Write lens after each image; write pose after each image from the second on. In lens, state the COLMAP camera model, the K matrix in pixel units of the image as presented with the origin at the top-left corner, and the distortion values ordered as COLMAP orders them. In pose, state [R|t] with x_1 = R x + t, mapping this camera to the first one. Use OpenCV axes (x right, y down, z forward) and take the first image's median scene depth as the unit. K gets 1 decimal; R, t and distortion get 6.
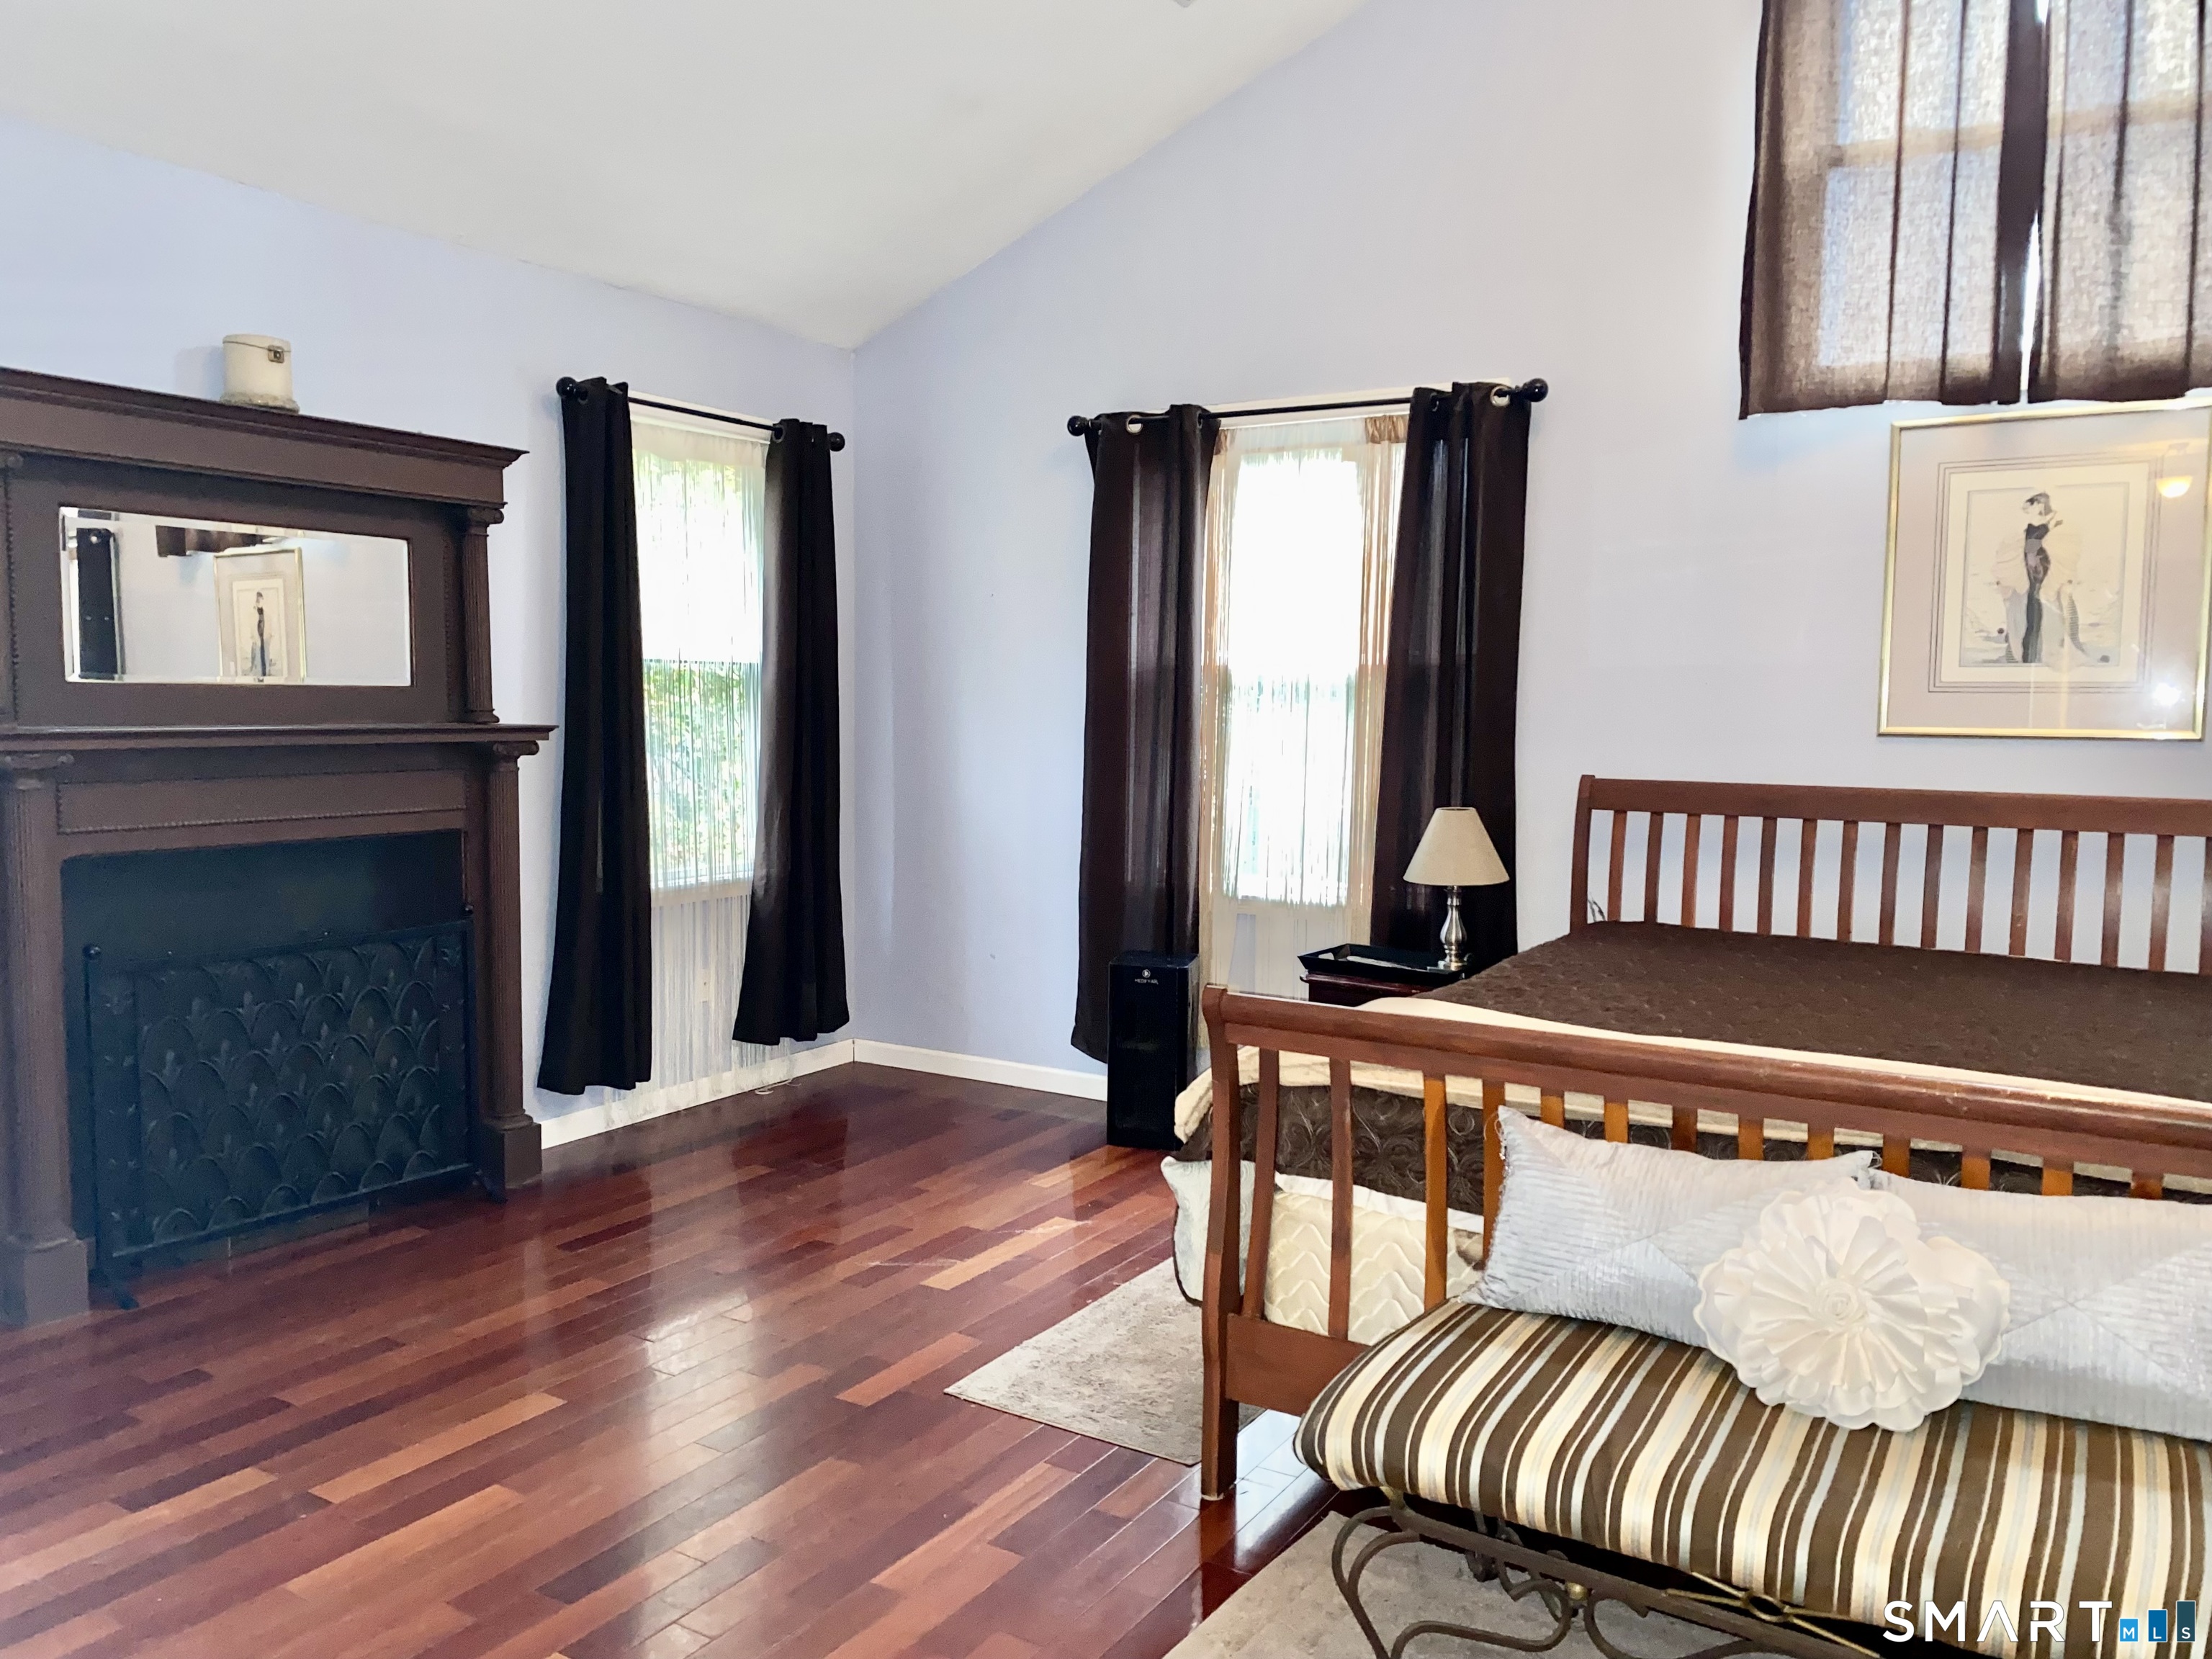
lens RADIAL K [[1678.8, 0, 1097.7], [0, 1678.8, 841.3], [0, 0, 1]] dist [0.013806, -0.010881]
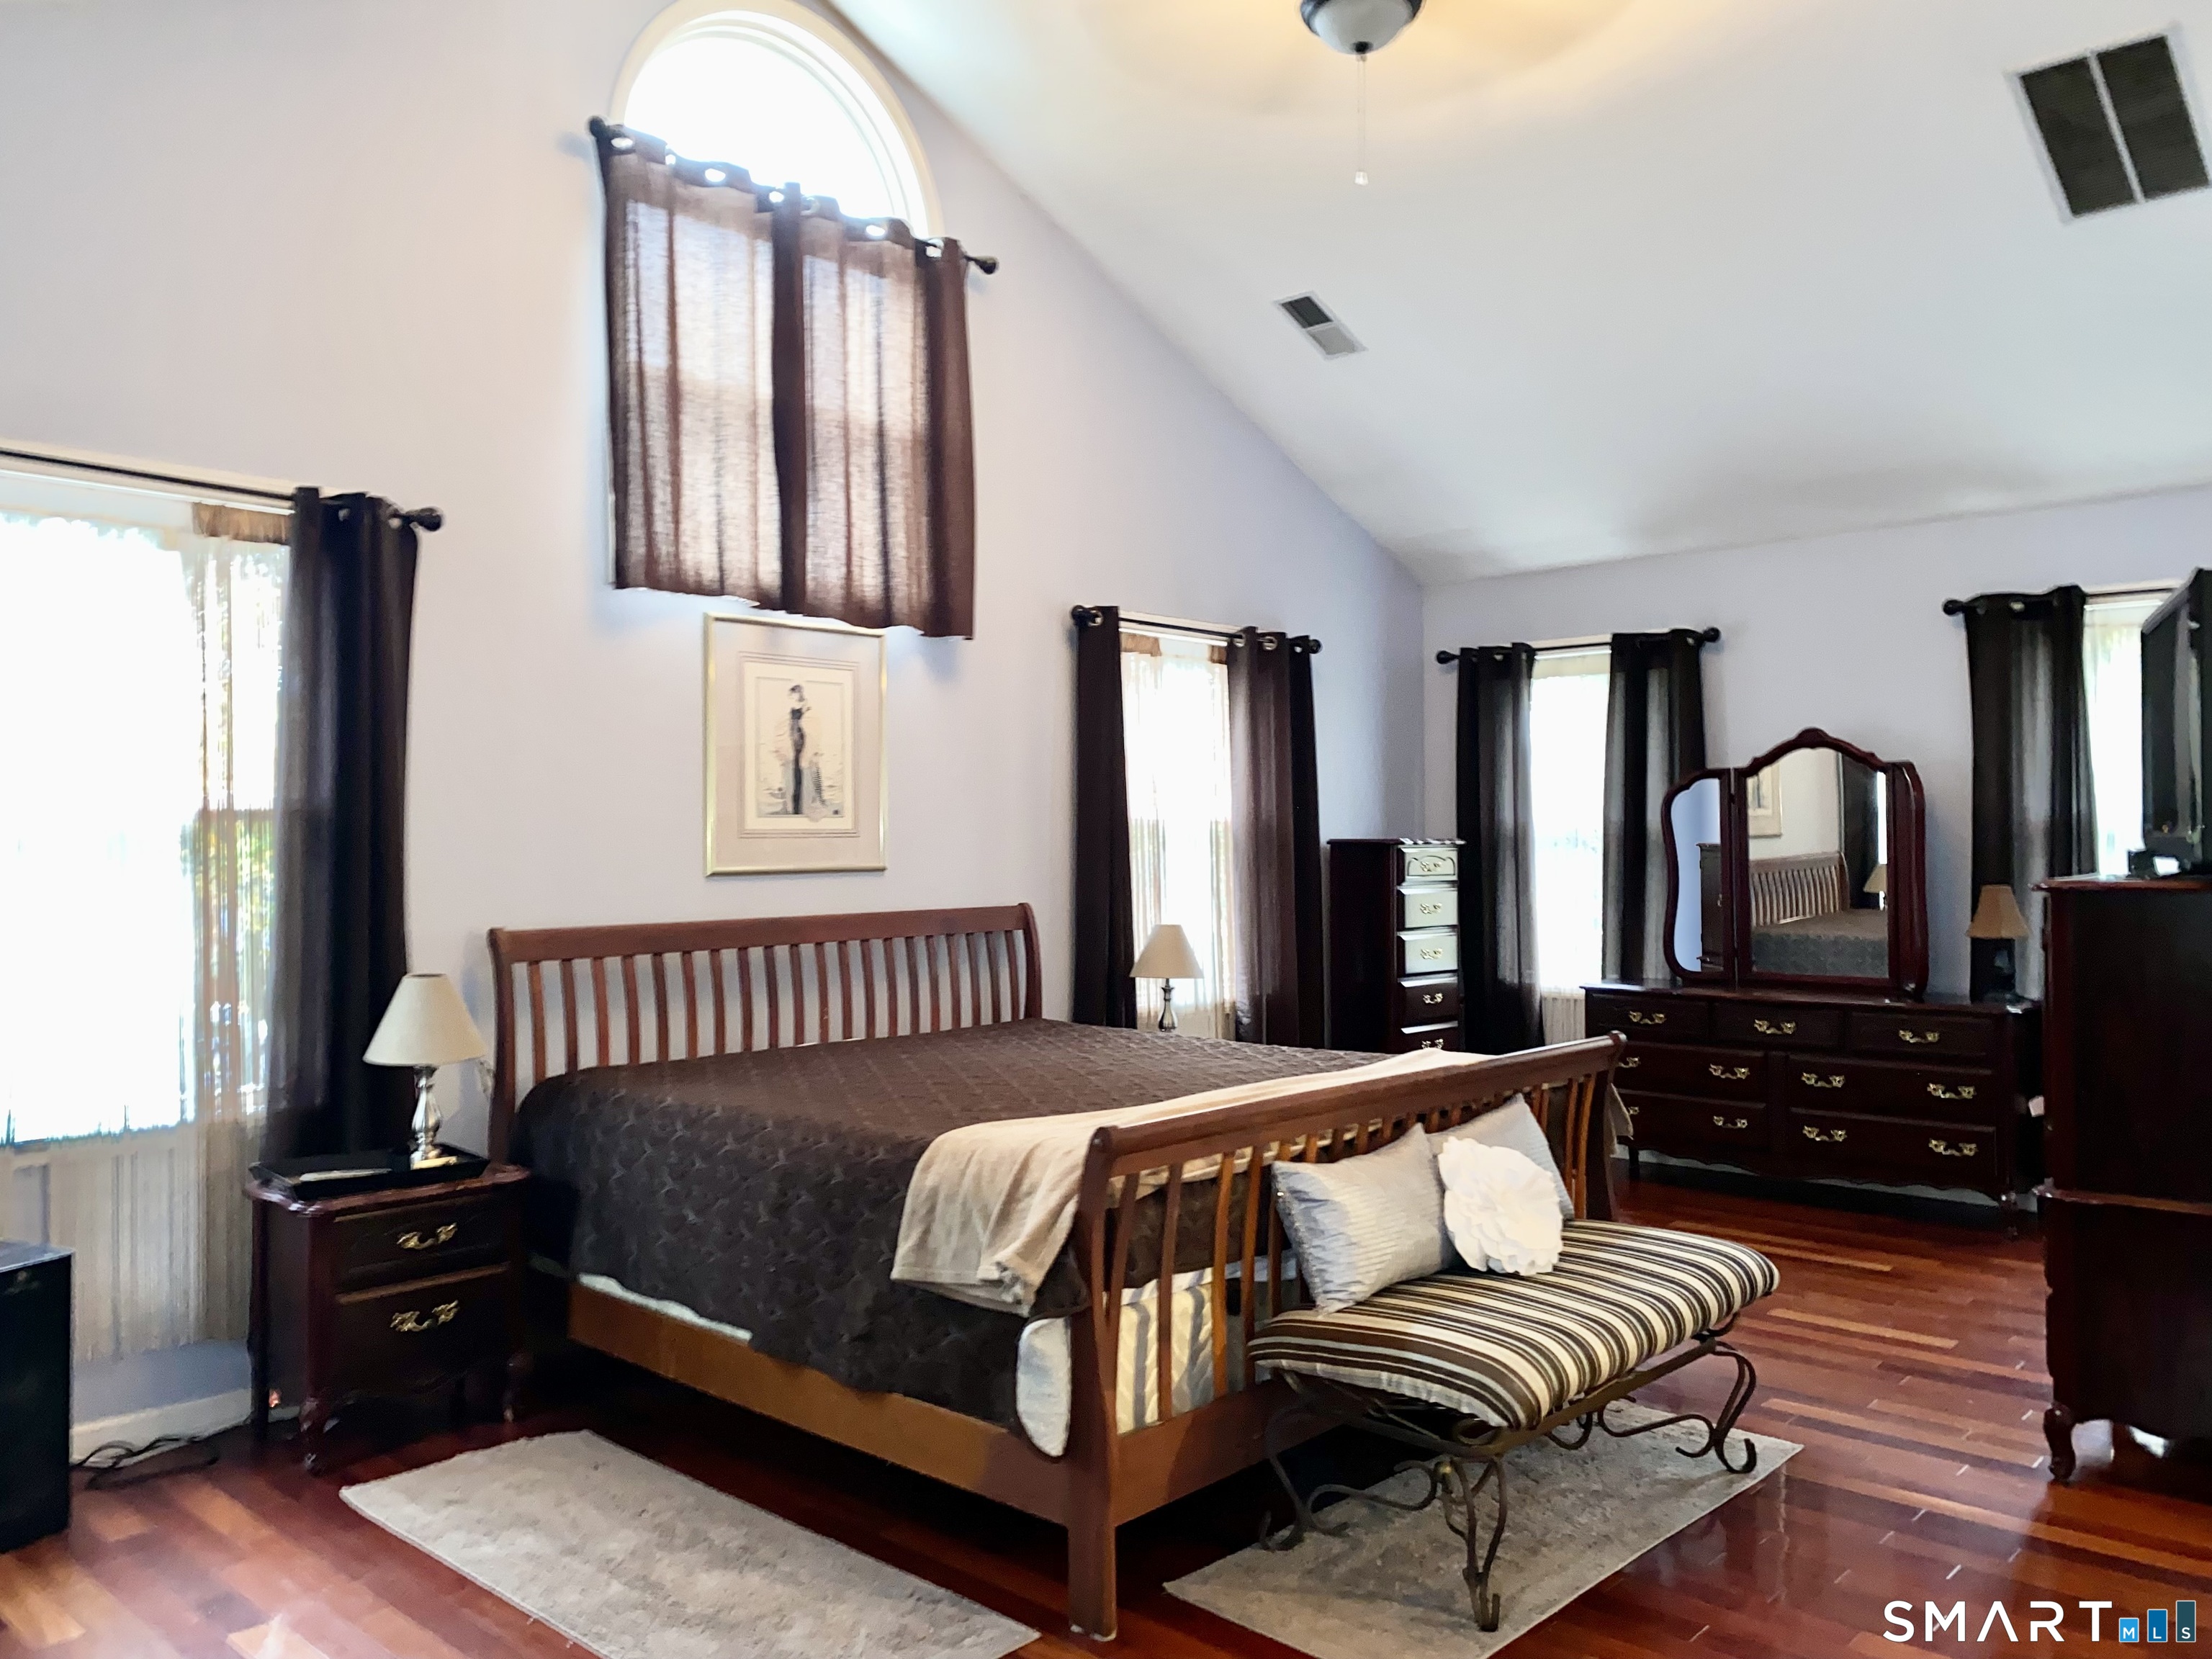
lens RADIAL K [[1678.8, 0, 1100.9], [0, 1678.8, 829.6], [0, 0, 1]] dist [0.013806, -0.010881]
pose [[0.174939, -0.007251, 0.984553, -0.665658], [0.092049, 0.995714, -0.009022, -0.061835], [-0.980267, 0.092205, 0.174857, 0.550088]]
